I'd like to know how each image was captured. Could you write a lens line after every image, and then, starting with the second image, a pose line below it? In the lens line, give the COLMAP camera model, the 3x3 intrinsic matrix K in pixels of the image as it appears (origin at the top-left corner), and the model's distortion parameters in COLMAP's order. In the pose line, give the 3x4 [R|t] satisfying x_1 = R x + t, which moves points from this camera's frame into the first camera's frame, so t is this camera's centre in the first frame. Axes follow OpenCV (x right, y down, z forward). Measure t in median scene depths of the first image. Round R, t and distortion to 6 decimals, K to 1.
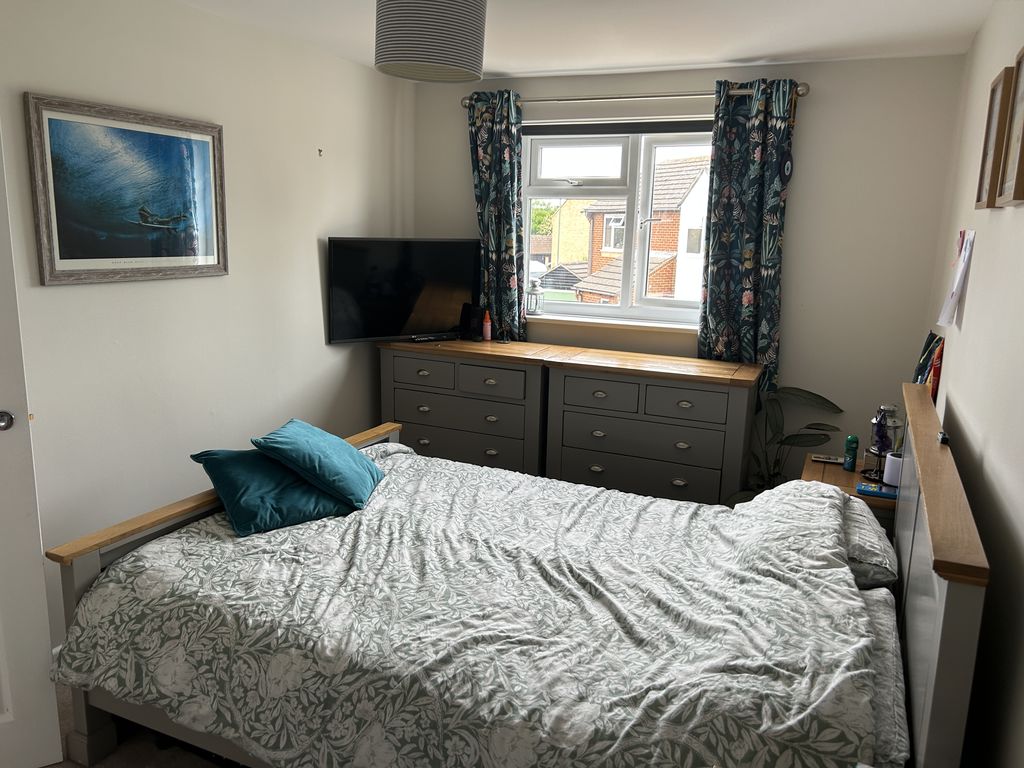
lens RADIAL K [[775.9, 0, 509.4], [0, 775.9, 381.2], [0, 0, 1]] dist [0.059381, -0.066865]
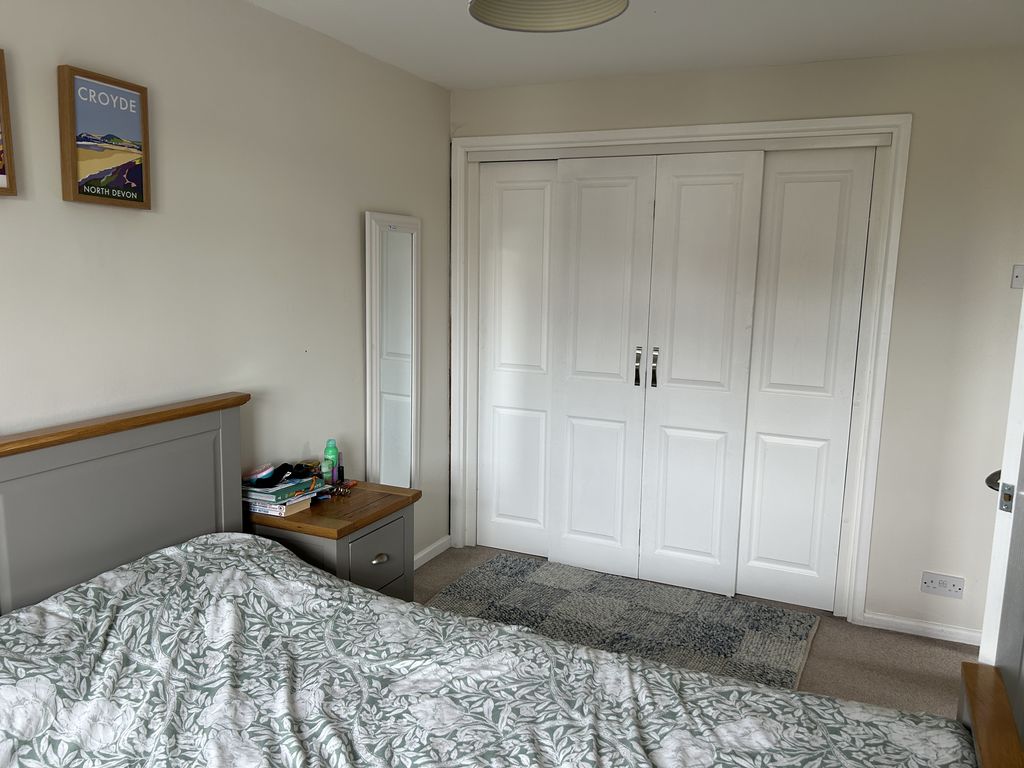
lens RADIAL K [[775.9, 0, 514.8], [0, 775.9, 386.4], [0, 0, 1]] dist [0.059381, -0.066865]
pose [[-0.998862, -0.046854, -0.008938, -0.070422], [-0.047018, 0.935616, 0.349874, -0.276361], [-0.008030, 0.349896, -0.936754, 1.484026]]
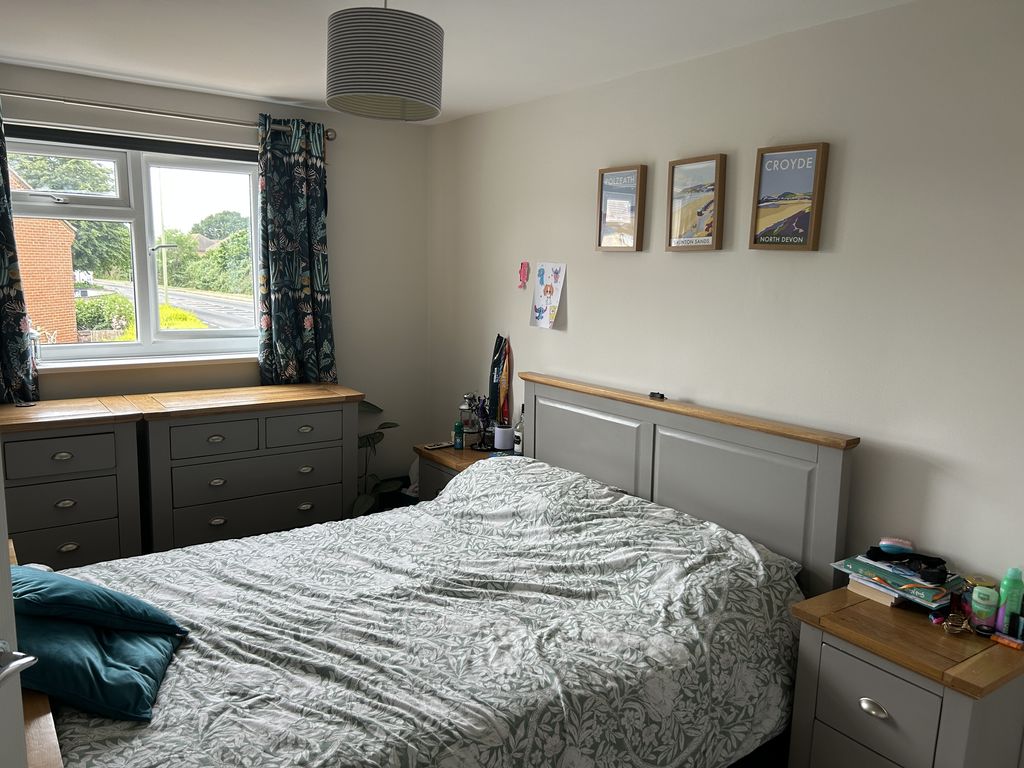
lens RADIAL K [[775.9, 0, 509.3], [0, 775.9, 379.9], [0, 0, 1]] dist [0.059381, -0.066865]
pose [[0.499505, -0.145356, 0.854029, -0.756563], [0.162196, 0.984082, 0.072625, -0.097073], [-0.850992, 0.102243, 0.515130, 0.357601]]
